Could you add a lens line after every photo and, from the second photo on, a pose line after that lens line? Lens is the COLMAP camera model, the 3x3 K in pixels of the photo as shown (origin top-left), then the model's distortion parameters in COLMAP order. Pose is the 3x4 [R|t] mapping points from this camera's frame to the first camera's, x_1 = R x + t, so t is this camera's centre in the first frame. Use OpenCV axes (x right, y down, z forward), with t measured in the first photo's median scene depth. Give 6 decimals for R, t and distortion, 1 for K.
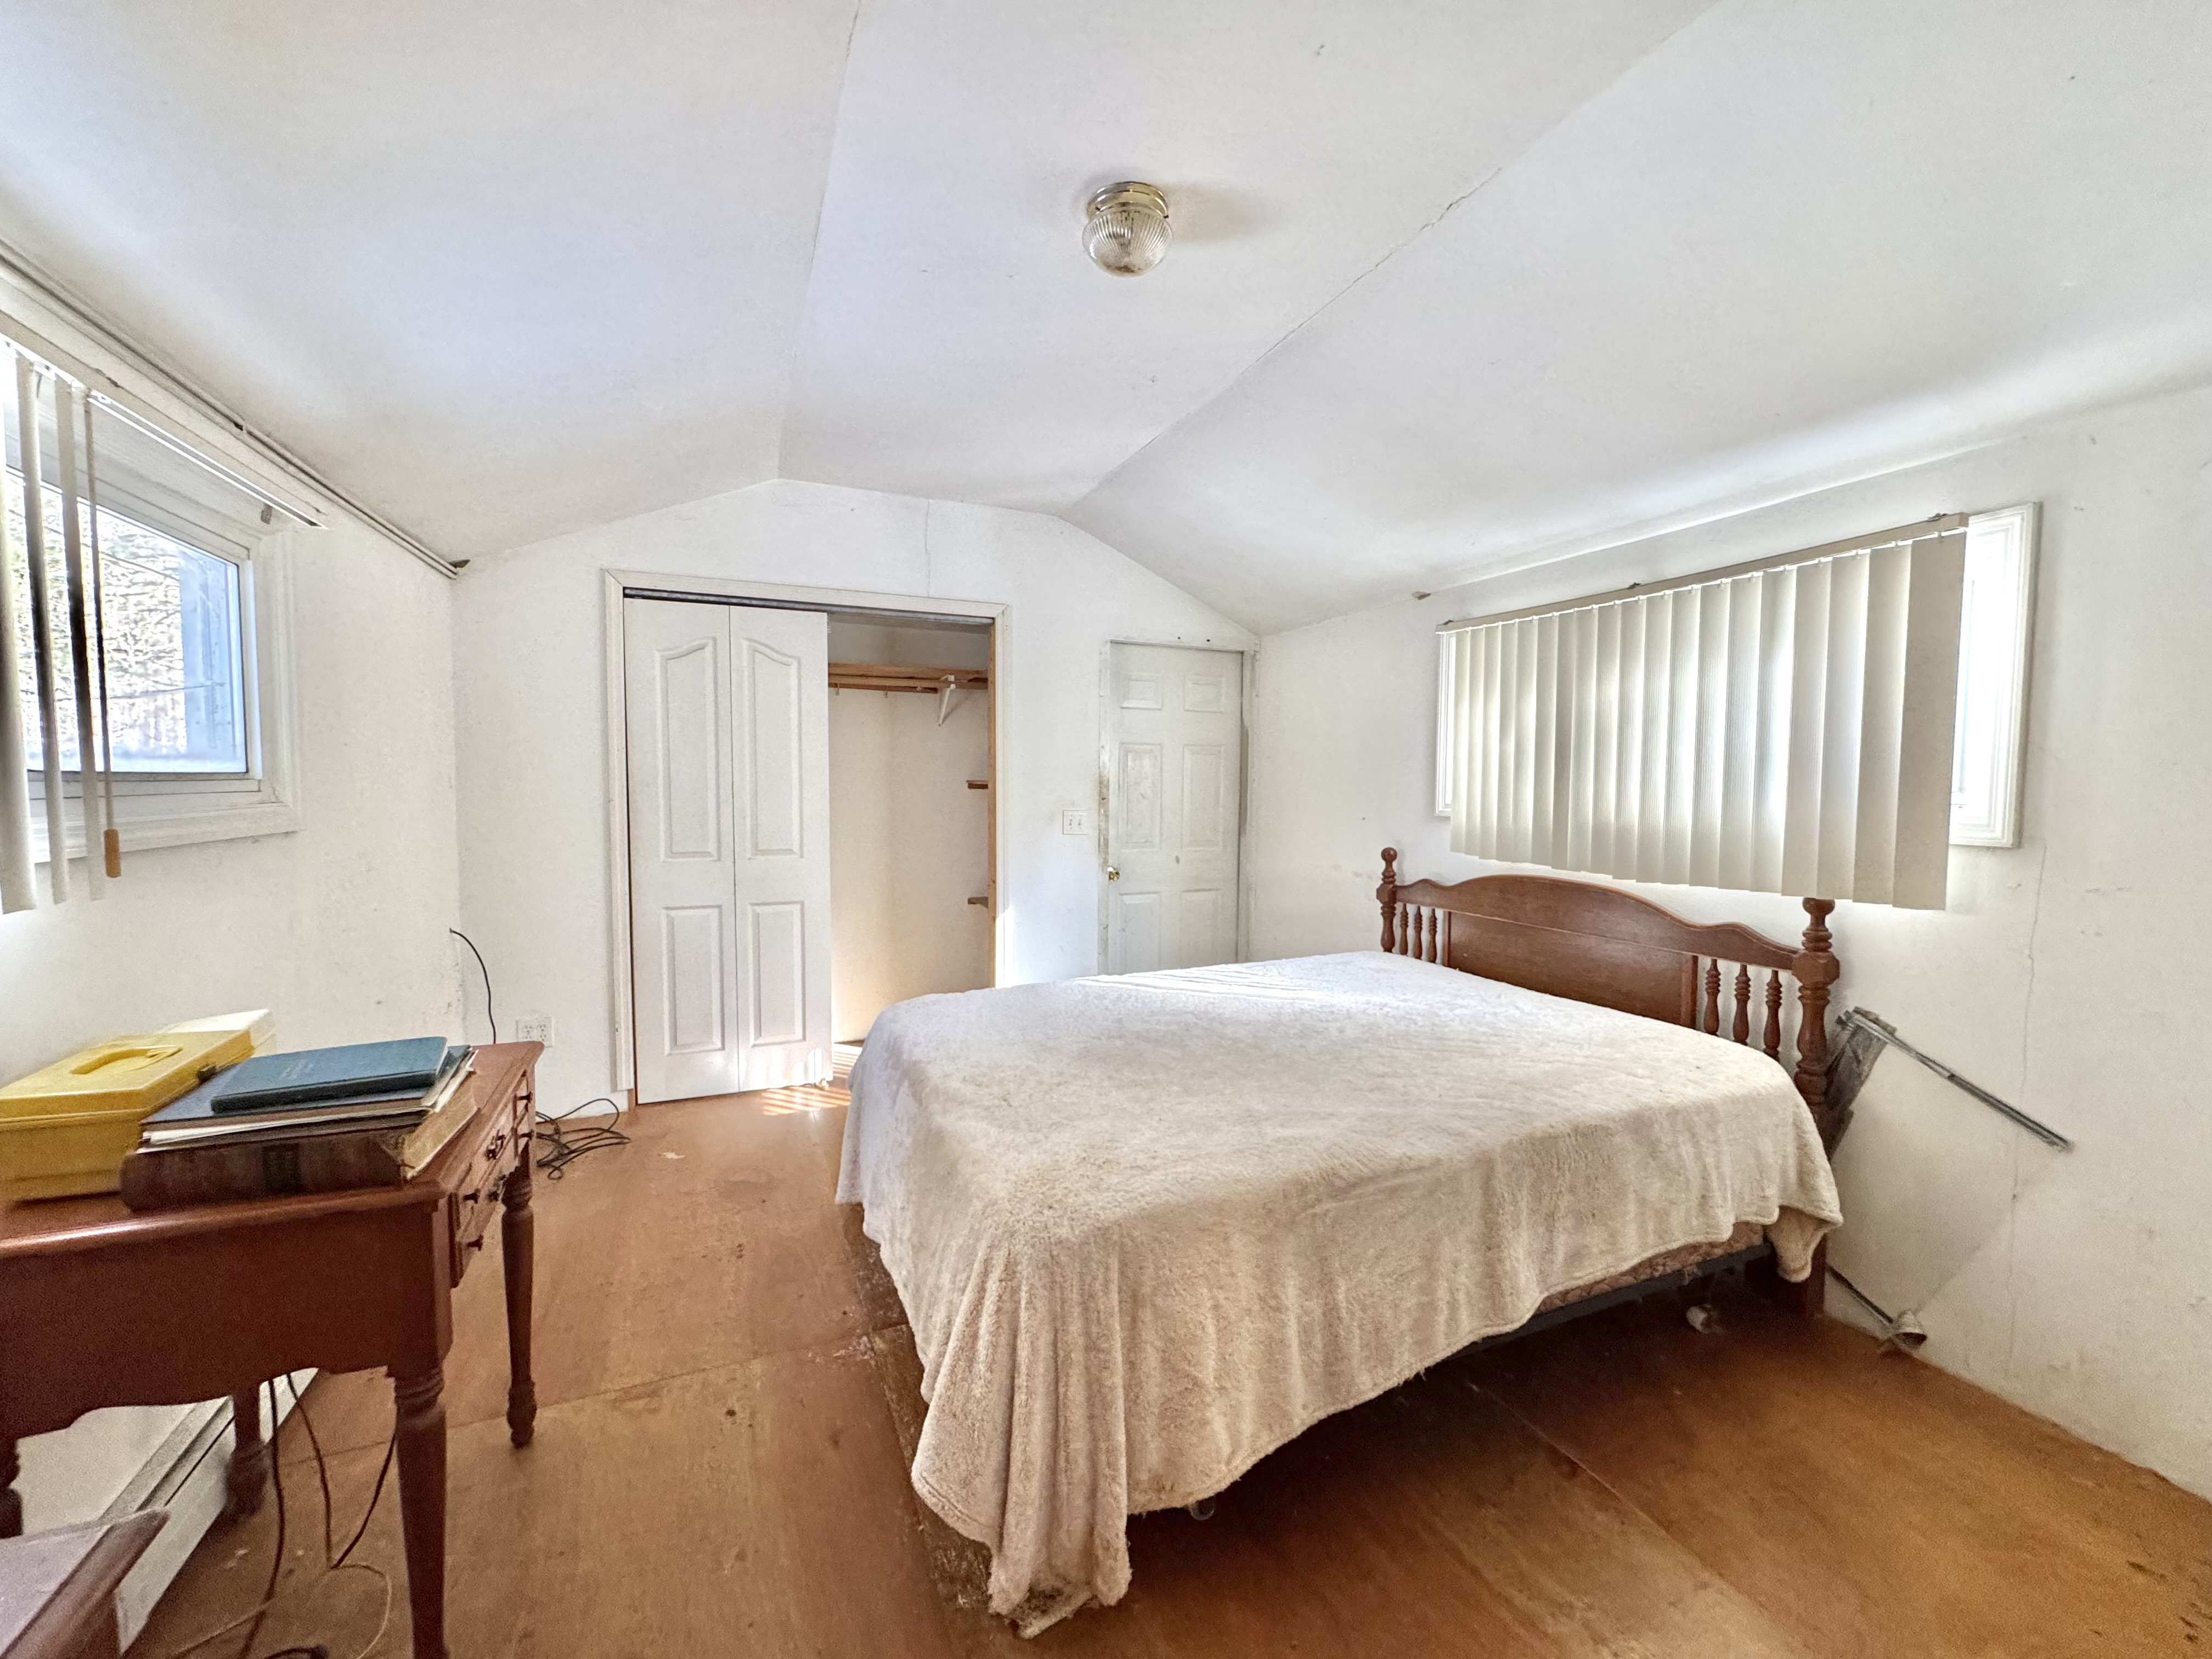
lens RADIAL K [[879.6, 0, 1107.9], [0, 879.6, 829.5], [0, 0, 1]] dist [-0.000802, 0.000188]
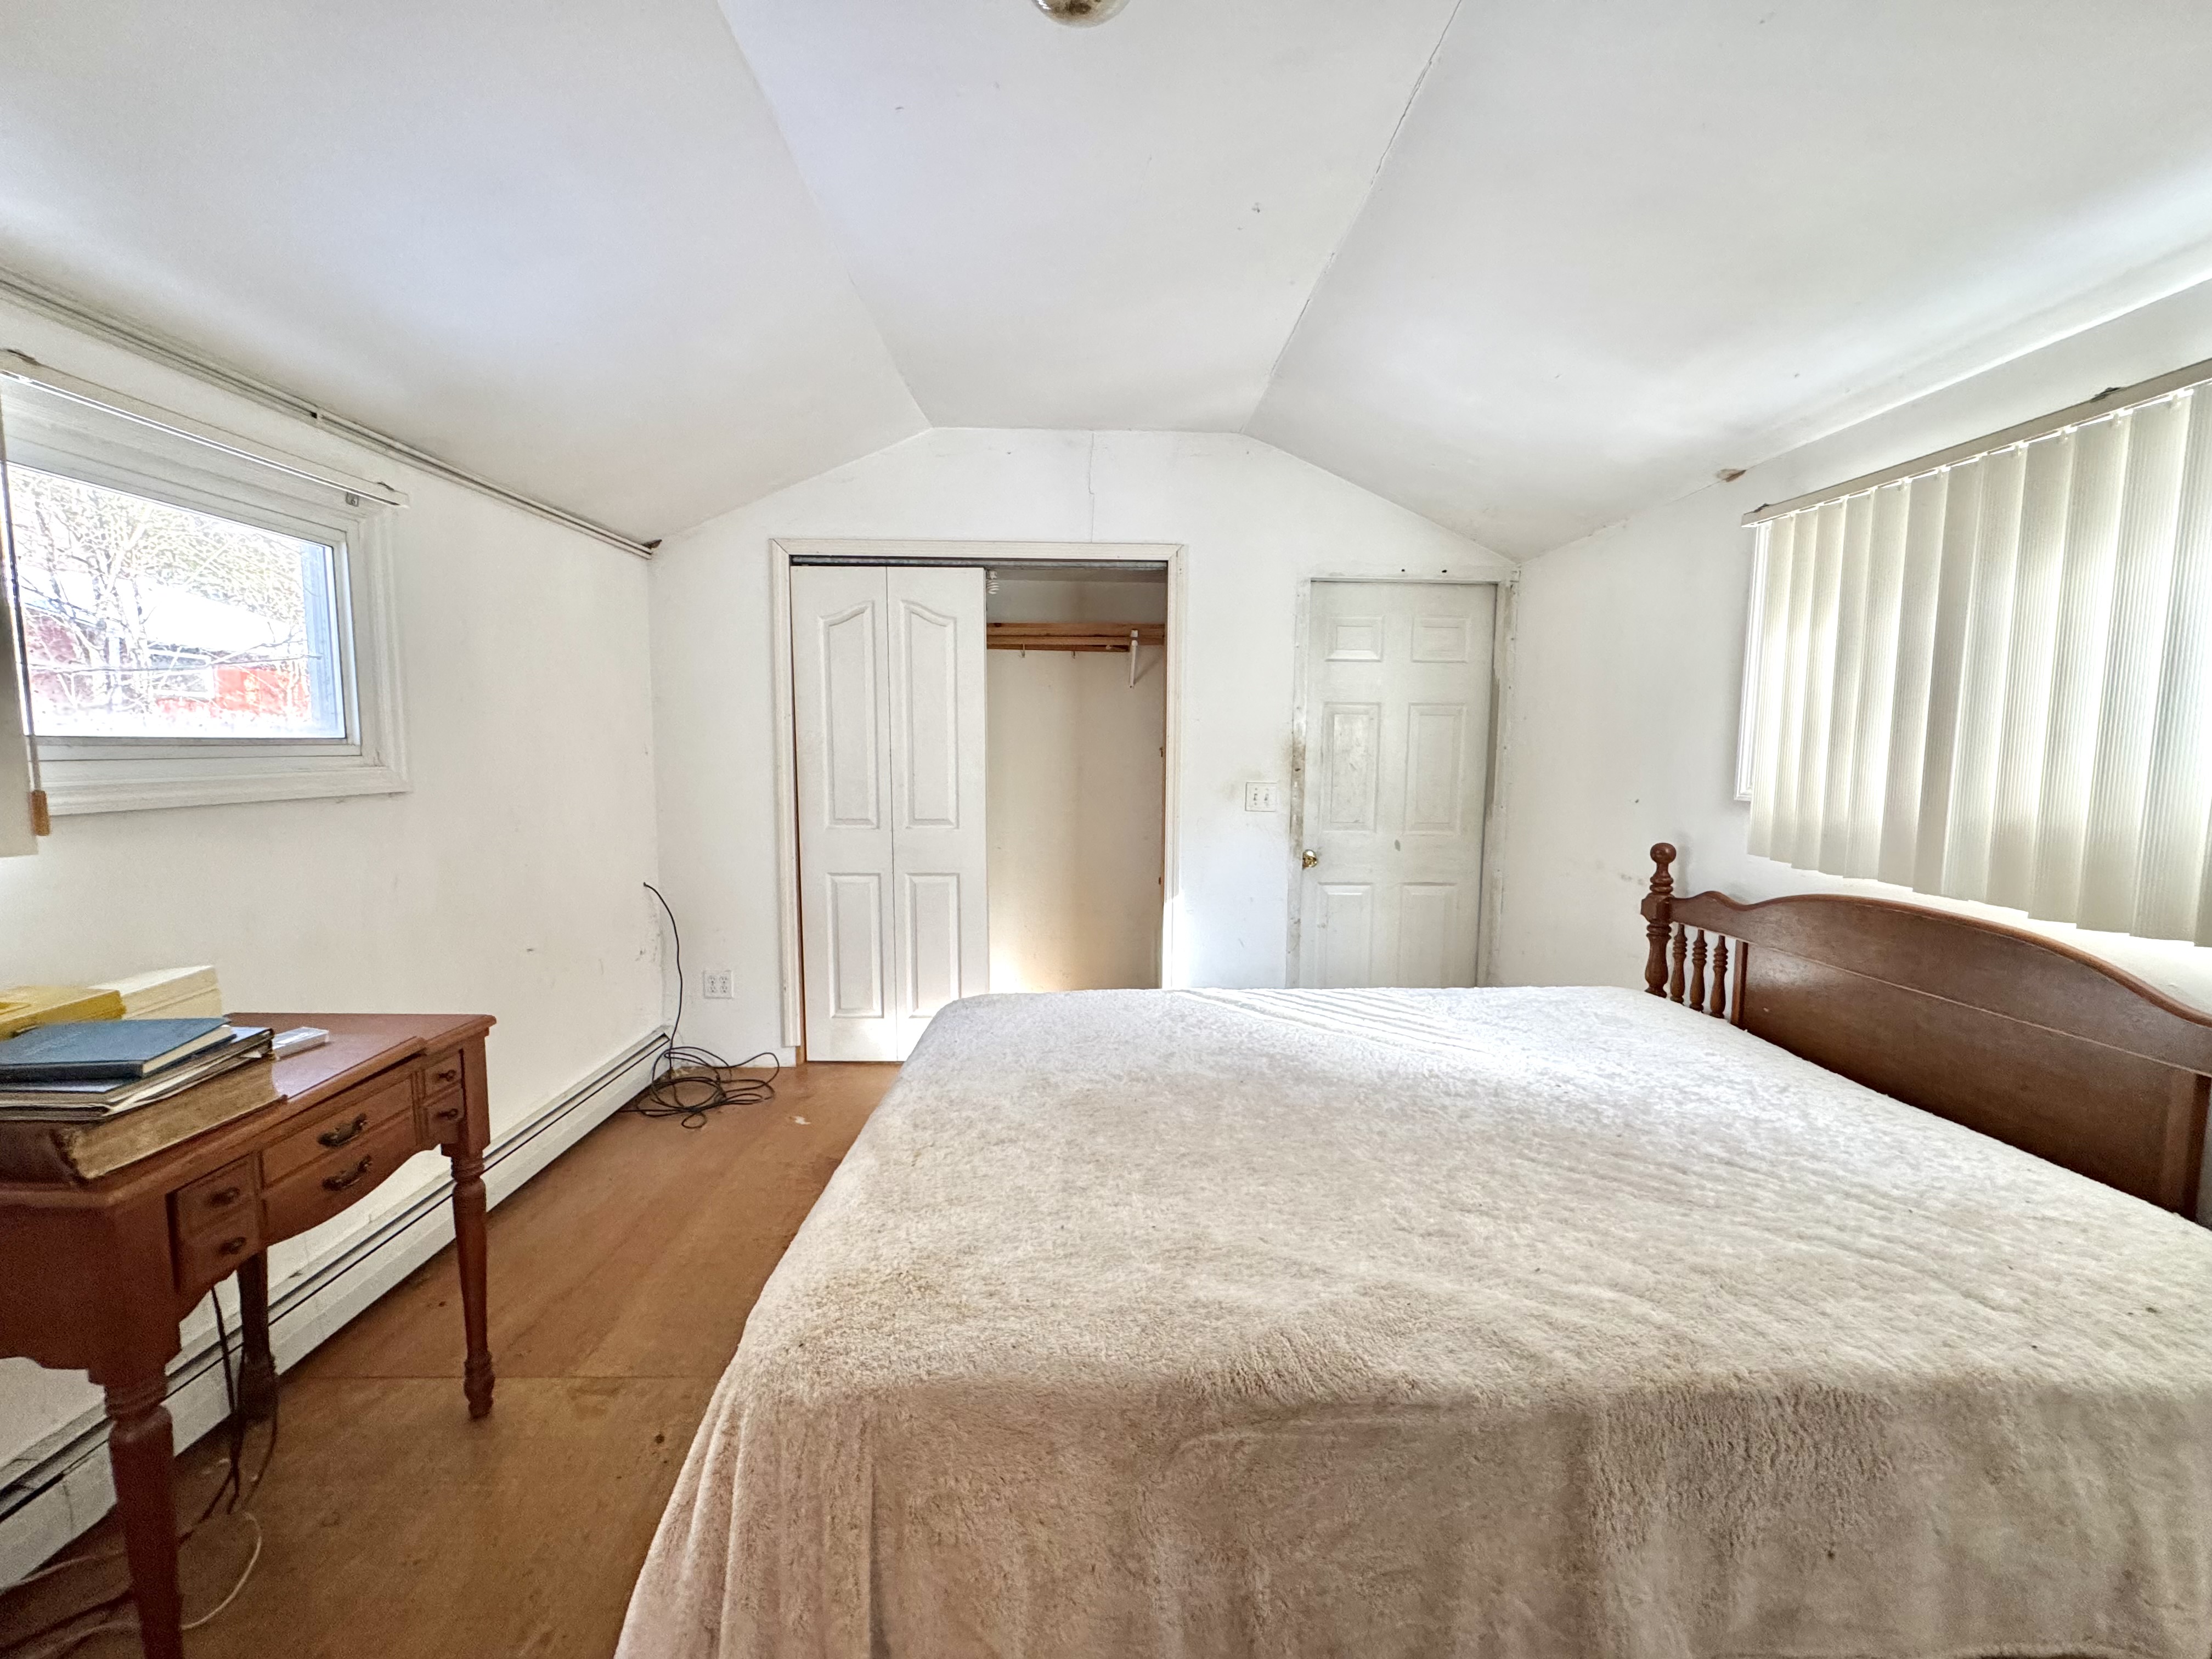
lens RADIAL K [[879.6, 0, 1107.9], [0, 879.6, 829.5], [0, 0, 1]] dist [-0.000802, 0.000188]
pose [[0.928173, 0.035856, -0.370418, 0.182497], [-0.022525, 0.998936, 0.040253, -0.009795], [0.371467, -0.029018, 0.927993, 0.195725]]
